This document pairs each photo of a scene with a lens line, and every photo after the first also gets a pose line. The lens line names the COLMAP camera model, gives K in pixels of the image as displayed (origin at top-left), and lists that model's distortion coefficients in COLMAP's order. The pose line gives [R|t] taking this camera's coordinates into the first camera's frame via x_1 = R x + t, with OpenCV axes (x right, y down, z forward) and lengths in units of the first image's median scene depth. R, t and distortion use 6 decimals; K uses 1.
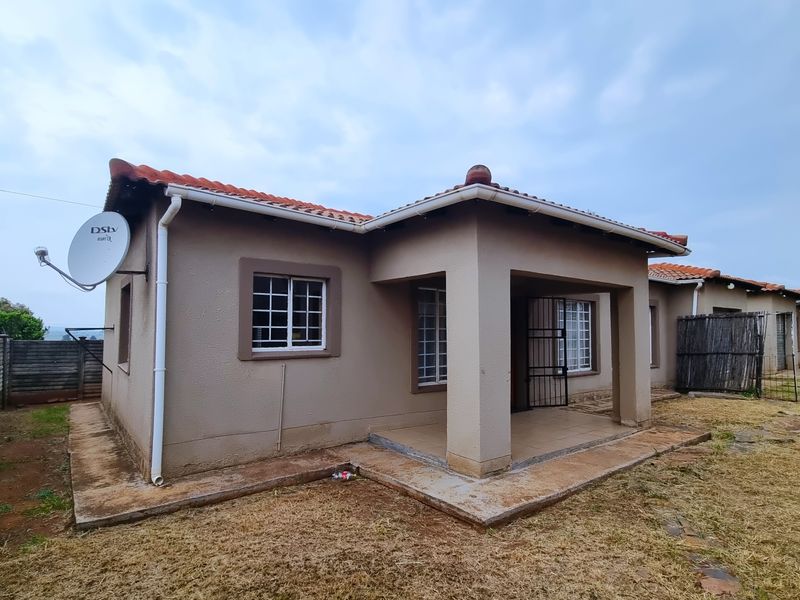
lens RADIAL K [[430.6, 0, 398.3], [0, 430.6, 308.9], [0, 0, 1]] dist [0.001106, -0.001106]
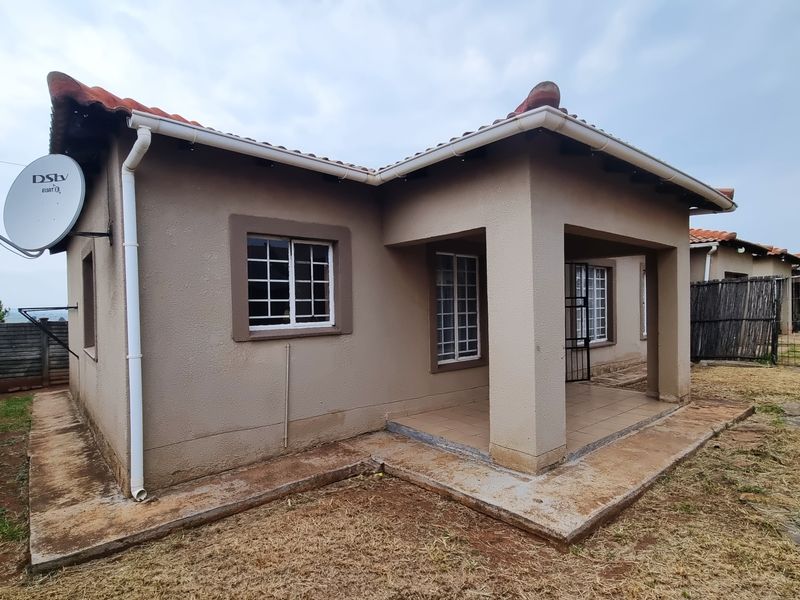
lens RADIAL K [[430.6, 0, 398.3], [0, 430.6, 308.9], [0, 0, 1]] dist [0.001106, -0.001106]
pose [[0.998646, -0.022060, 0.047114, -0.095547], [0.019201, 0.997997, 0.060283, 0.014517], [-0.048350, -0.059297, 0.997069, 0.175244]]
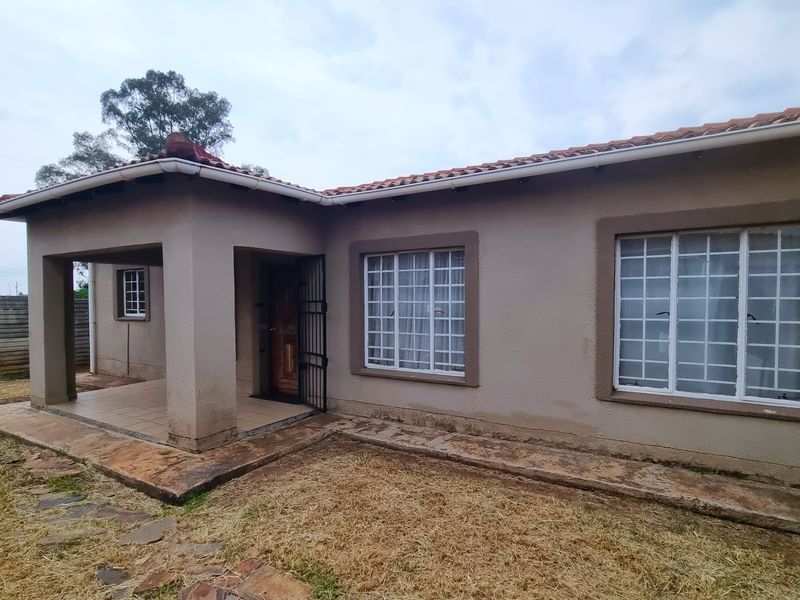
lens RADIAL K [[430.6, 0, 398.3], [0, 430.6, 308.9], [0, 0, 1]] dist [0.001106, -0.001106]
pose [[0.379589, 0.014540, -0.925041, 1.765185], [0.052957, 0.997896, 0.037415, 0.066999], [0.923639, -0.063189, 0.378020, 1.421660]]
